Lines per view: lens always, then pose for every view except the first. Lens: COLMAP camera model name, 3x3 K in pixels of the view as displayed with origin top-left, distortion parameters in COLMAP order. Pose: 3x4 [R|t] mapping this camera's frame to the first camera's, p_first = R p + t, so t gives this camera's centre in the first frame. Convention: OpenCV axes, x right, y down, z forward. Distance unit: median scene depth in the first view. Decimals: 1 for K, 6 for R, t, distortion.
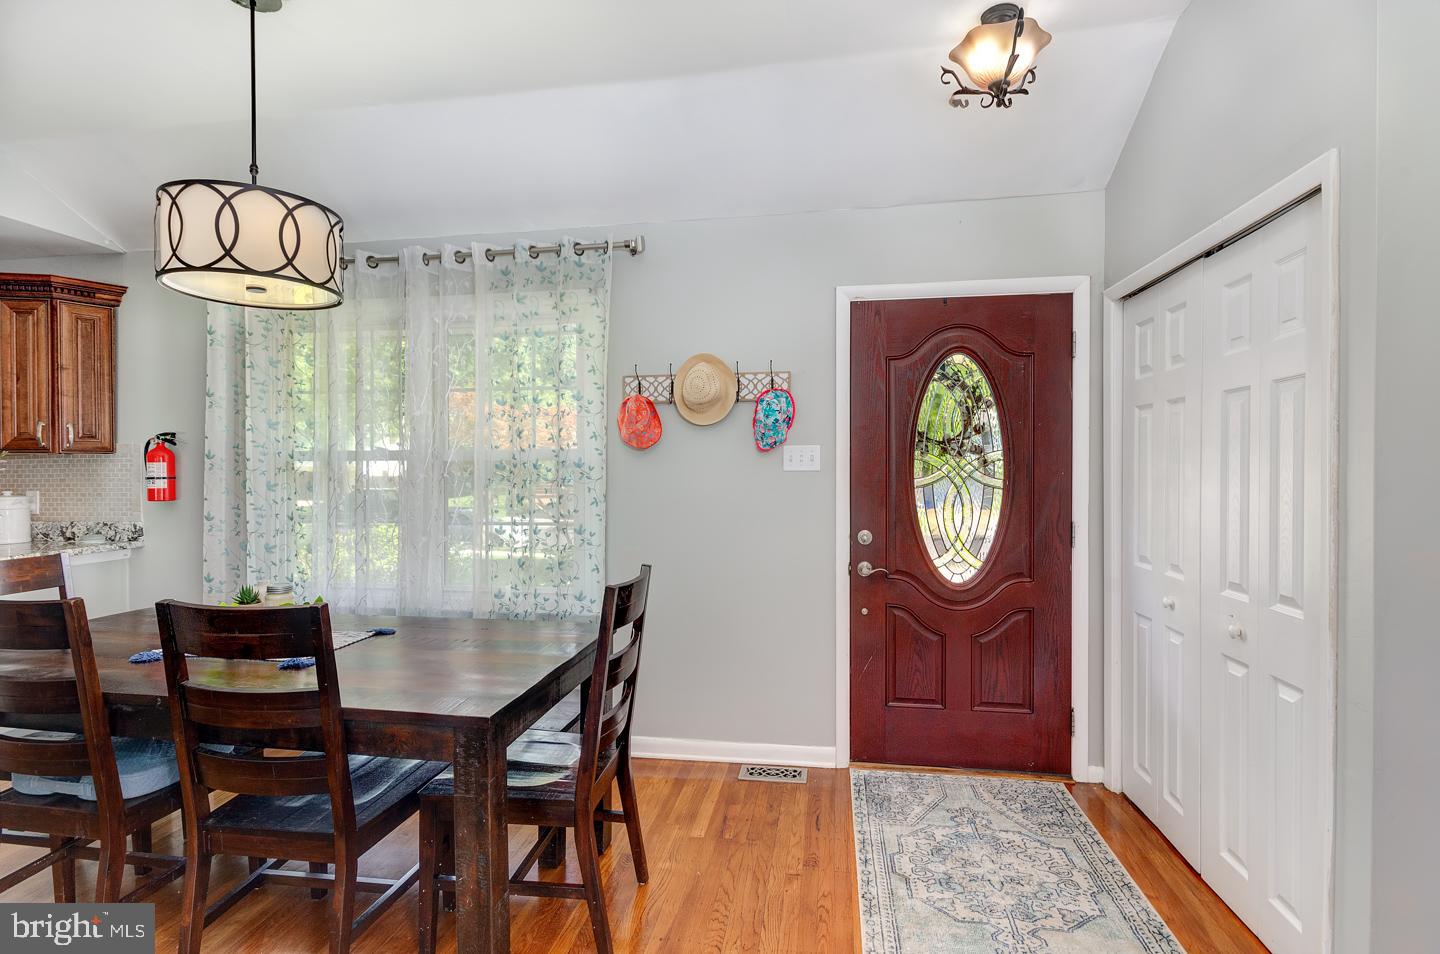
lens RADIAL K [[753.2, 0, 721.7], [0, 753.2, 477.3], [0, 0, 1]] dist [-0.007103, -0.002145]
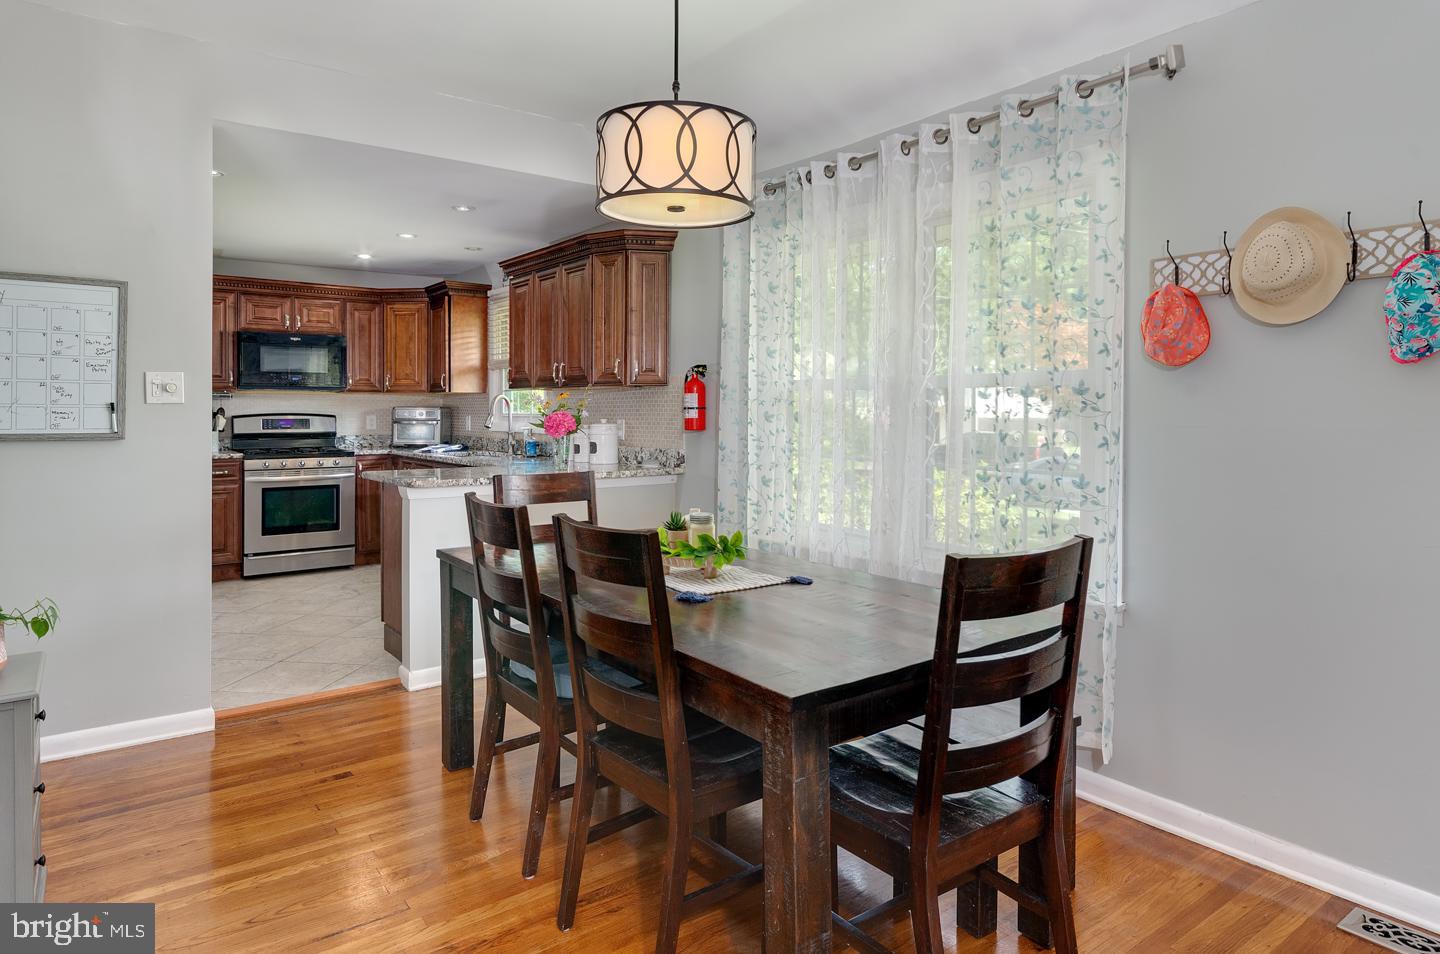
lens RADIAL K [[888.2, 0, 714.0], [0, 888.2, 412.5], [0, 0, 1]] dist [0.003418, -0.000945]
pose [[0.697446, 0.007179, -0.716602, 0.170975], [-0.016728, 0.999840, -0.006264, 0.014727], [0.716442, 0.016356, 0.697455, 0.162595]]
